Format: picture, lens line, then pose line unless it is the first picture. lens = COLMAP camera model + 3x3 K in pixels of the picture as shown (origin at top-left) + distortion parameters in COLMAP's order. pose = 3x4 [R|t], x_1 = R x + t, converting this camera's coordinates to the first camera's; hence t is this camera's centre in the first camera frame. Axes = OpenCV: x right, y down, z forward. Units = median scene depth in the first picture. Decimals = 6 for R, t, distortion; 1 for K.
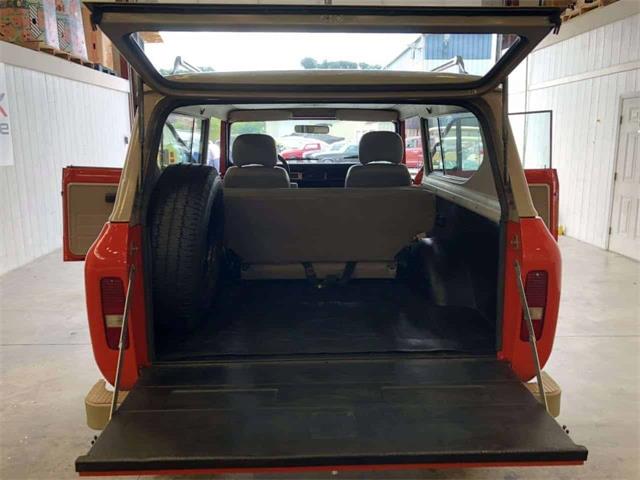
lens RADIAL K [[523.4, 0, 320.0], [0, 523.4, 240.0], [0, 0, 1]] dist [0.008533, -0.003387]
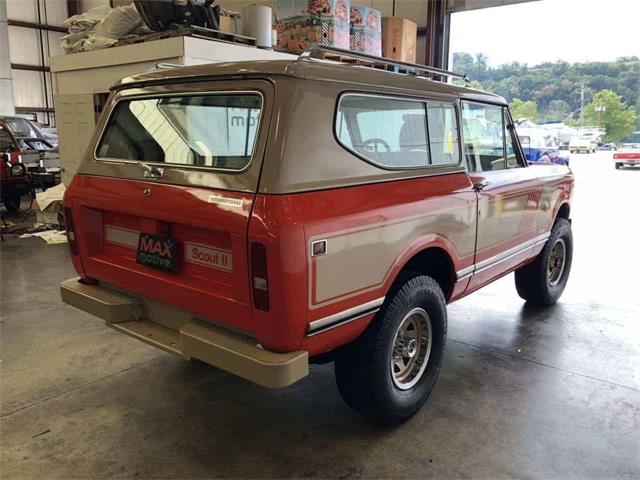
lens RADIAL K [[523.4, 0, 320.0], [0, 523.4, 240.0], [0, 0, 1]] dist [0.008533, -0.003387]
pose [[0.761786, 0.138671, -0.632813, 0.553828], [-0.135051, 0.989354, 0.054226, -0.010838], [0.633596, 0.044153, 0.772403, 0.118717]]
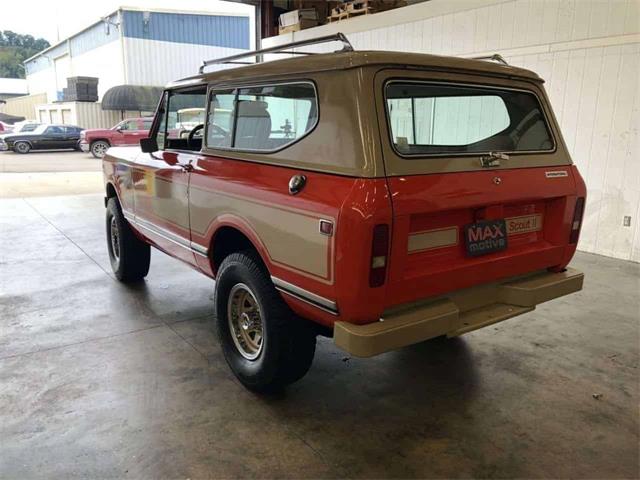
lens RADIAL K [[520.7, 0, 320.2], [0, 520.7, 238.6], [0, 0, 1]] dist [0.013459, -0.010459]
pose [[0.833019, -0.104622, 0.543262, -0.522249], [0.088701, 0.994510, 0.055512, 0.011276], [-0.546087, 0.001945, 0.837726, 0.049257]]
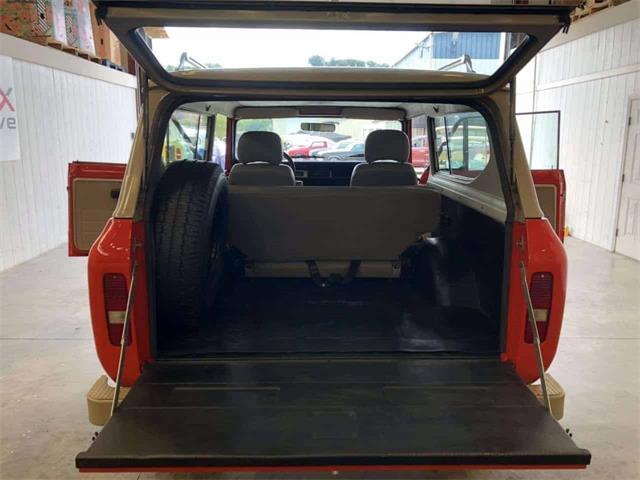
lens RADIAL K [[523.1, 0, 322.1], [0, 523.1, 241.2], [0, 0, 1]] dist [0.005765, 0.002160]
pose [[0.999902, 0.012416, -0.006472, 0.001351], [-0.012378, 0.999906, 0.005851, -0.000364], [0.006544, -0.005771, 0.999962, 0.002865]]
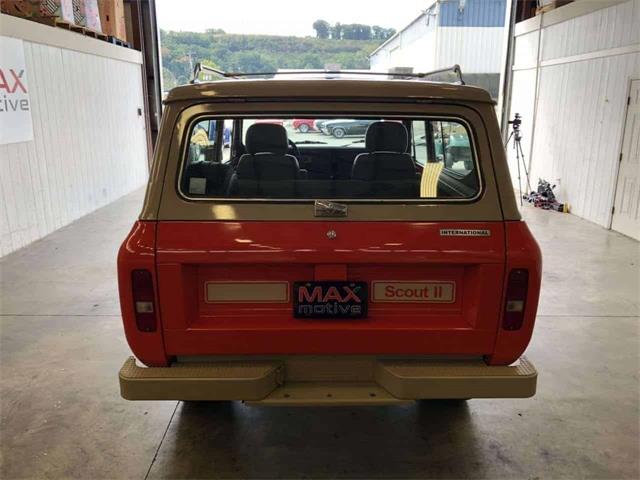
lens RADIAL K [[522.3, 0, 321.4], [0, 522.3, 239.6], [0, 0, 1]] dist [0.007969, -0.003464]
pose [[0.999780, 0.013574, -0.016012, 0.004280], [-0.012561, 0.998015, 0.061713, -0.031366], [0.016817, -0.061498, 0.997966, -0.055270]]
